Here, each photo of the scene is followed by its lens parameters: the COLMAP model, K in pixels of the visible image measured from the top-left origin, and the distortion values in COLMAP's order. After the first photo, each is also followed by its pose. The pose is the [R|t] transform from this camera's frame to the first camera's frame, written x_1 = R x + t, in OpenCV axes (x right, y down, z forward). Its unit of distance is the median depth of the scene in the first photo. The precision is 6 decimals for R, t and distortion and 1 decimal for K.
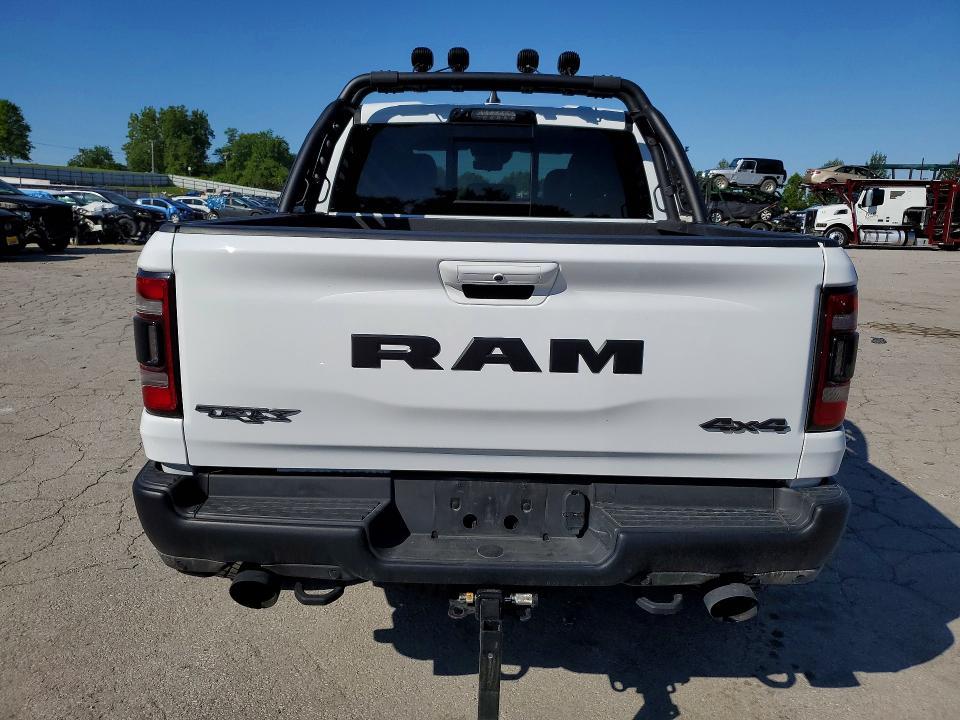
lens RADIAL K [[762.2, 0, 480.0], [0, 762.2, 360.0], [0, 0, 1]] dist [0.013536, 0.002212]
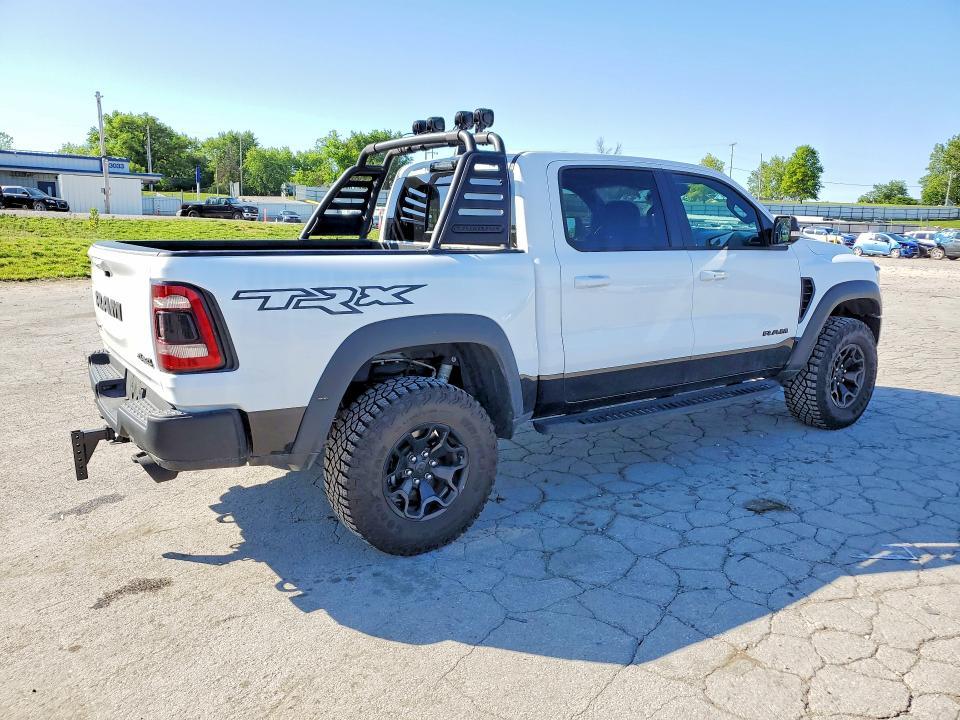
lens RADIAL K [[789.8, 0, 480.0], [0, 789.8, 360.0], [0, 0, 1]] dist [0.003963, 0.002347]
pose [[0.545792, 0.124906, -0.828558, 0.096435], [-0.166667, 0.985252, 0.038741, -0.004508], [0.821178, 0.116949, 0.558561, 0.027086]]
